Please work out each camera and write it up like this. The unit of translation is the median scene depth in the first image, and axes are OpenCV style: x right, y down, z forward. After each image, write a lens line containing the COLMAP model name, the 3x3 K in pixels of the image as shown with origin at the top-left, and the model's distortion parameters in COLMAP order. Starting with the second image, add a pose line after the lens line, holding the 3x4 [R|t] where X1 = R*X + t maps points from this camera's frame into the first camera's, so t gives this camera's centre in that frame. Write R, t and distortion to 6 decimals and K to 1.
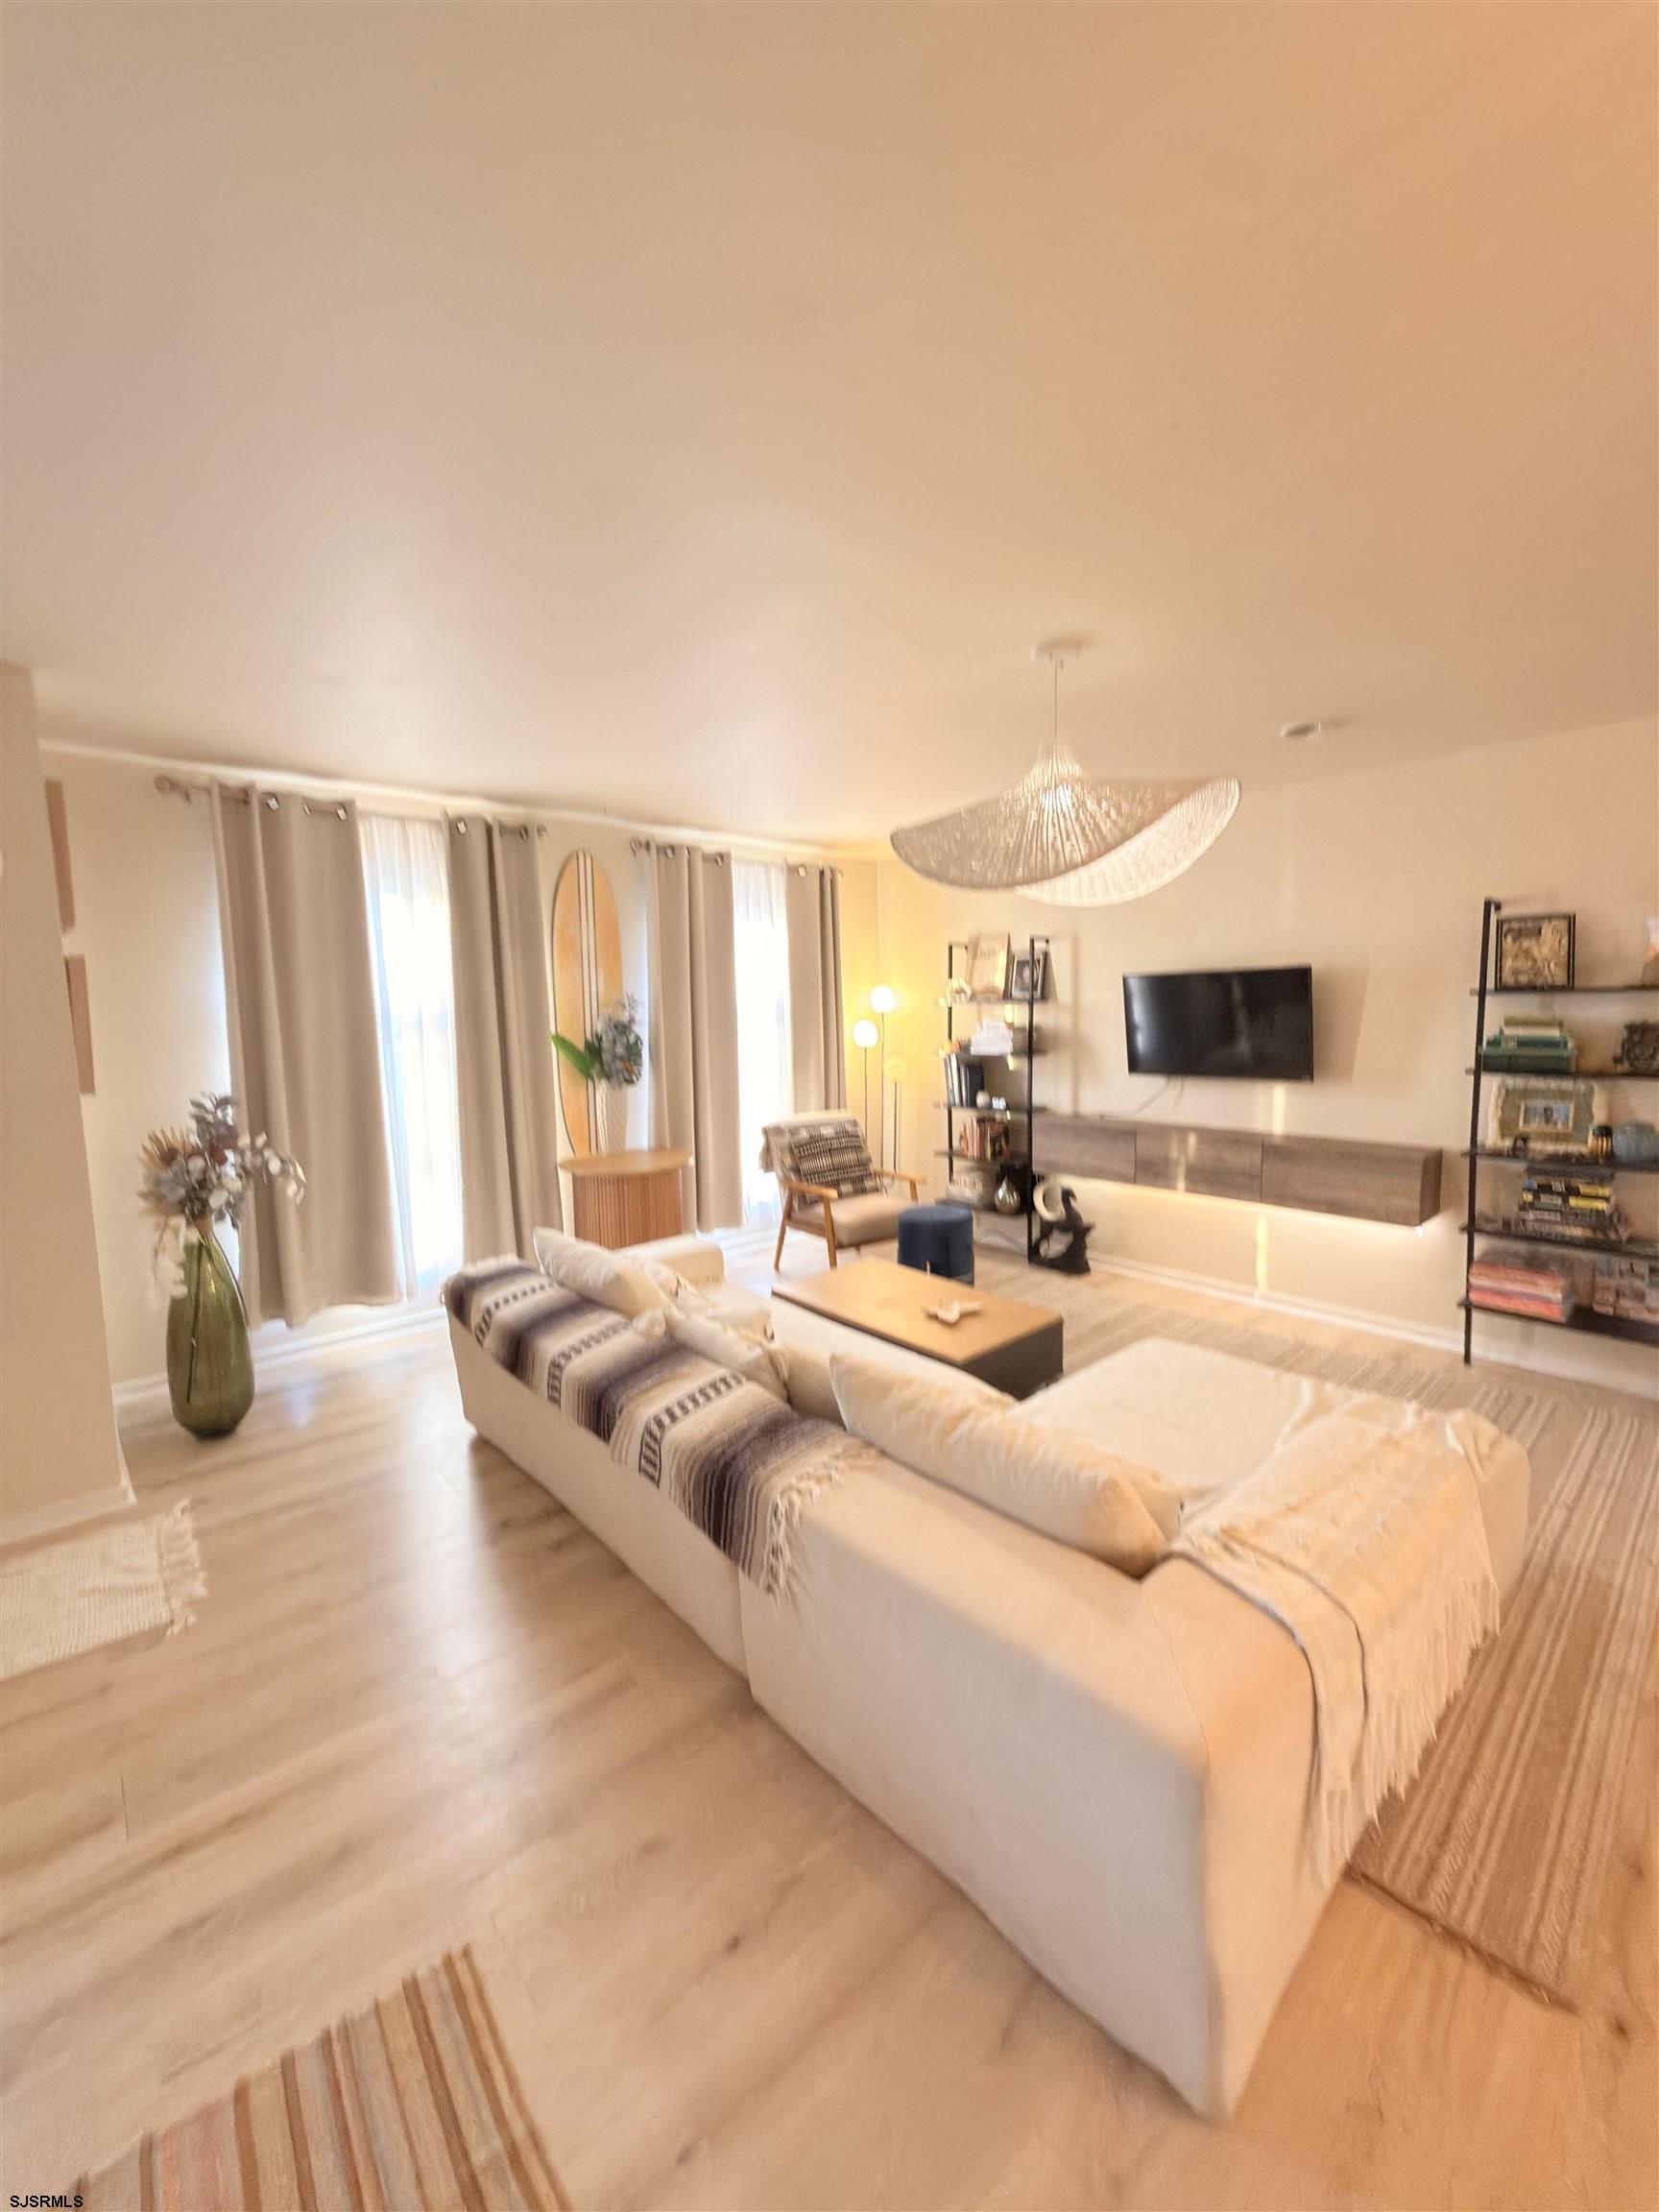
lens RADIAL K [[881.2, 0, 829.5], [0, 881.2, 1102.0], [0, 0, 1]] dist [-0.001868, 0.000670]
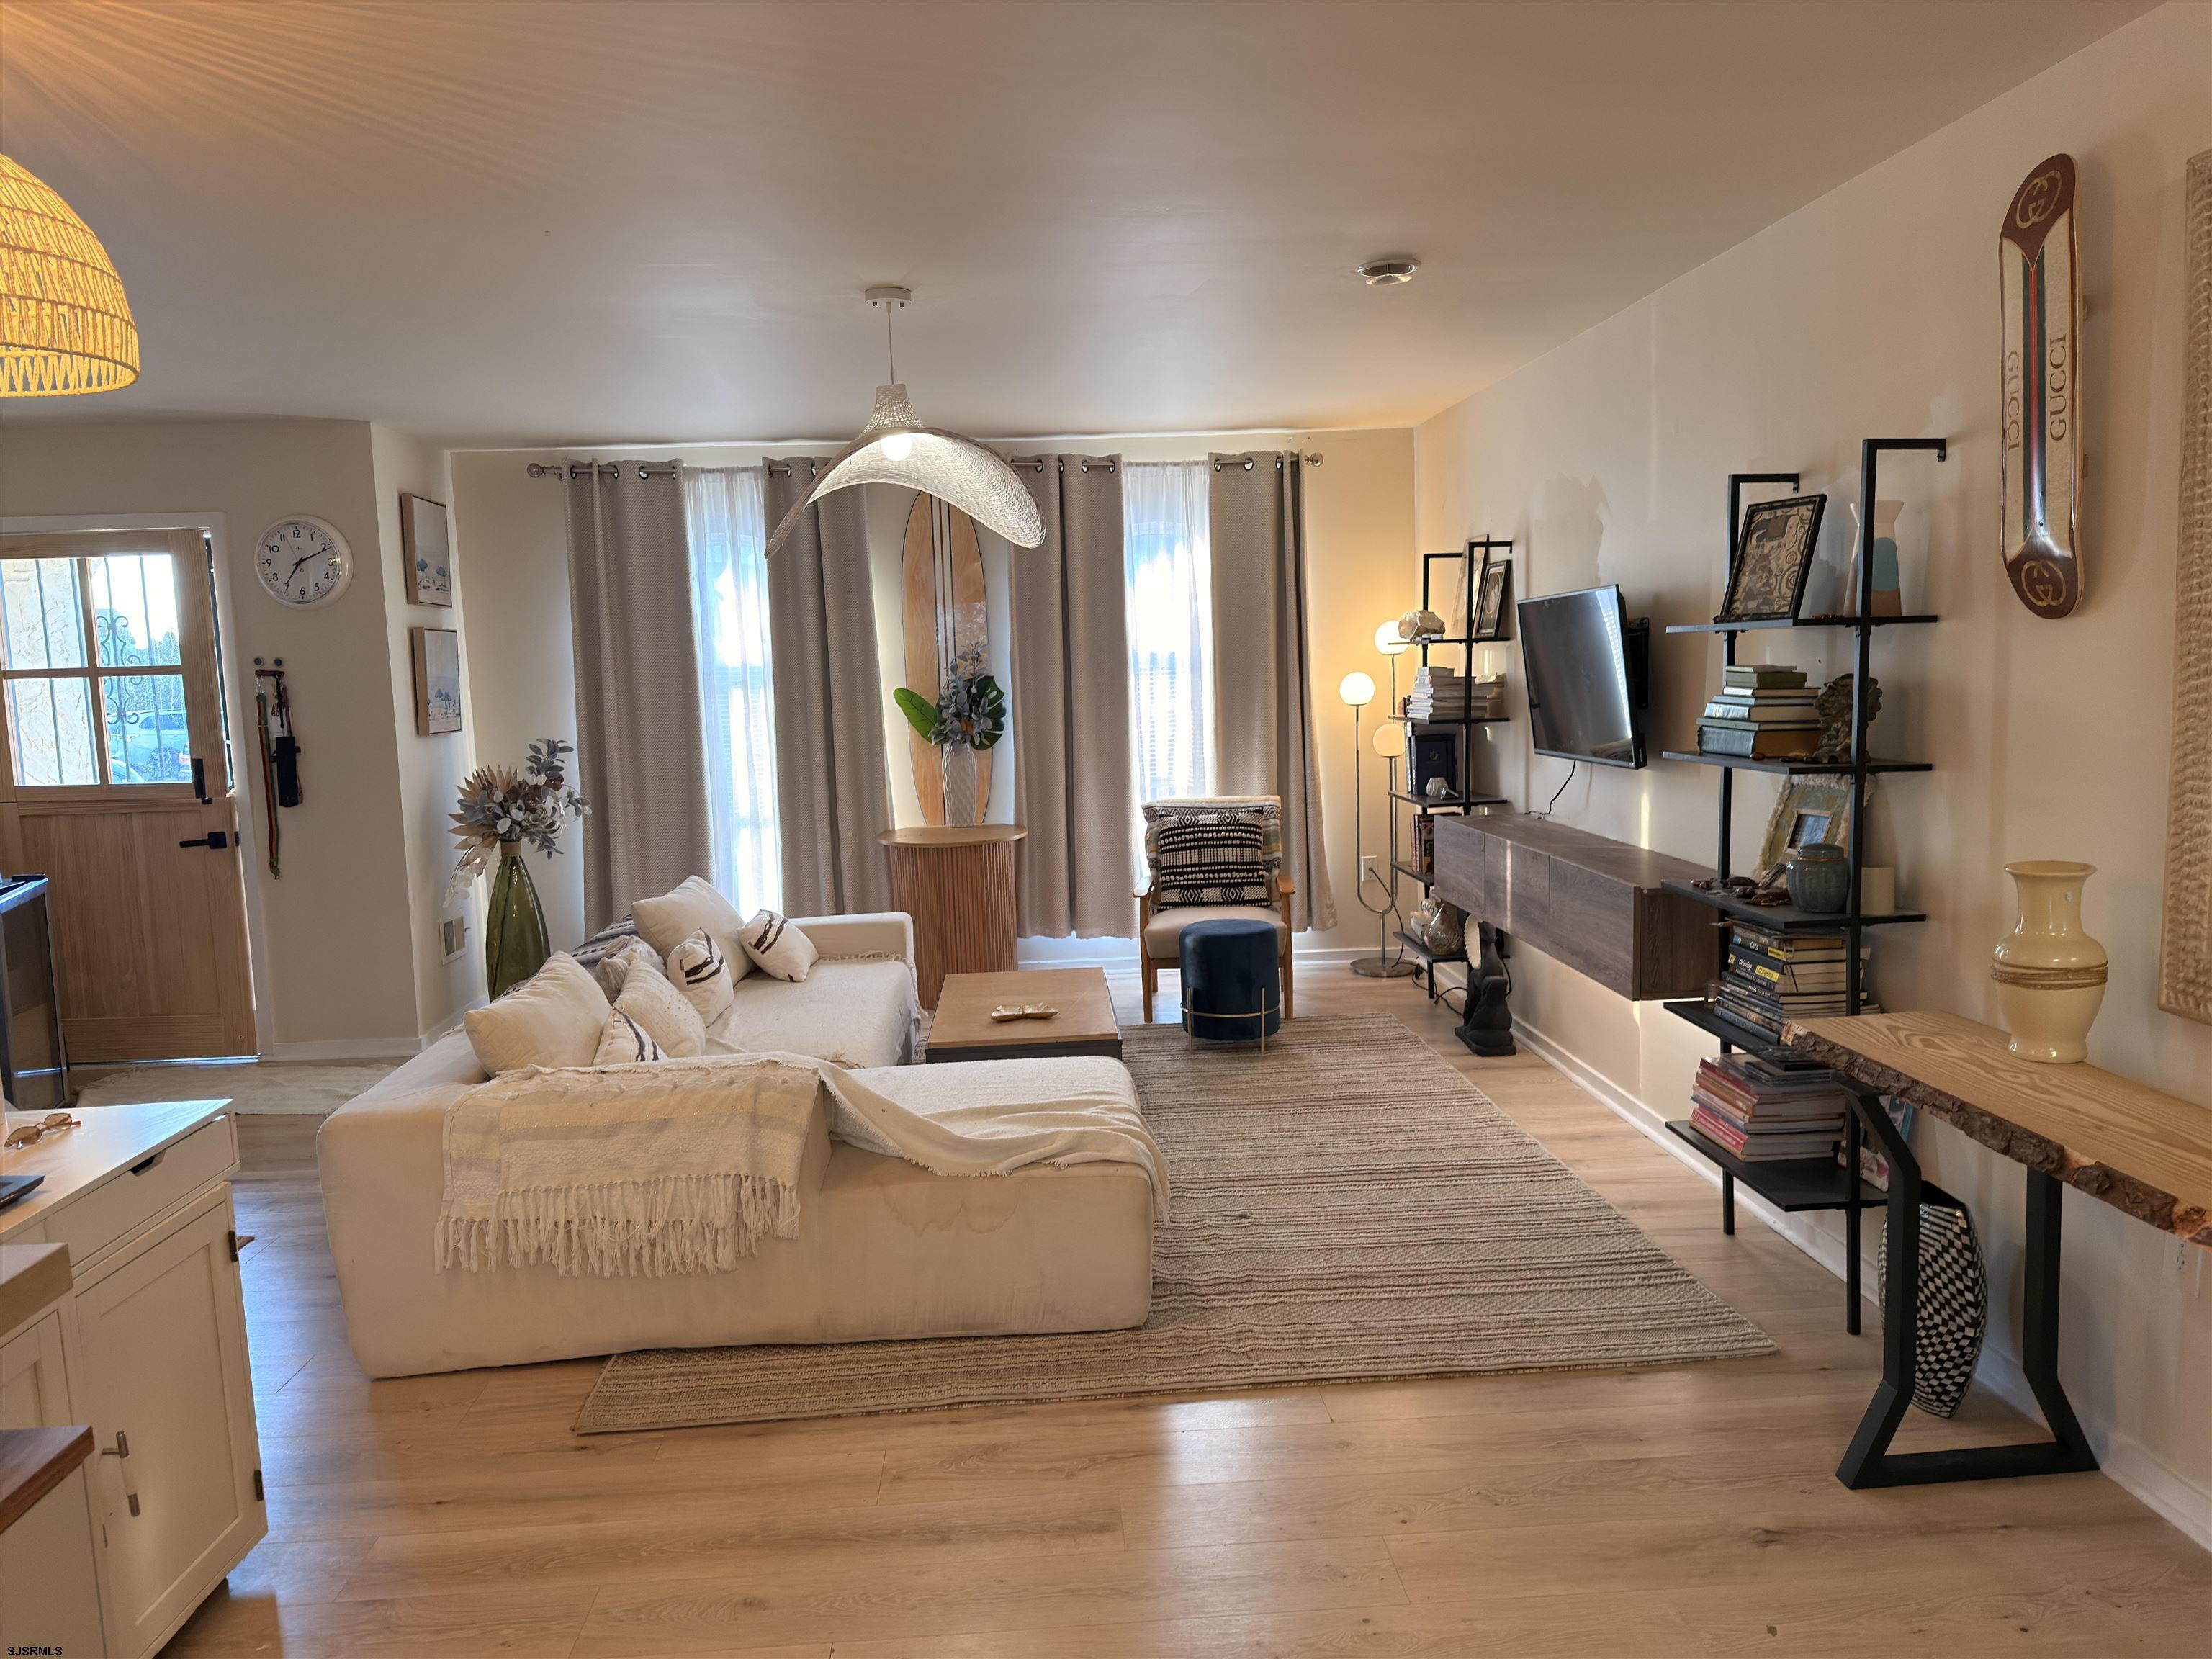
lens RADIAL K [[1554.0, 0, 1108.1], [0, 1554.0, 842.2], [0, 0, 1]] dist [0.049276, -0.054241]
pose [[0.781166, 0.065410, -0.620888, 0.877680], [-0.048604, 0.997850, 0.043972, -0.000826], [0.622429, -0.004172, 0.782665, -0.107092]]
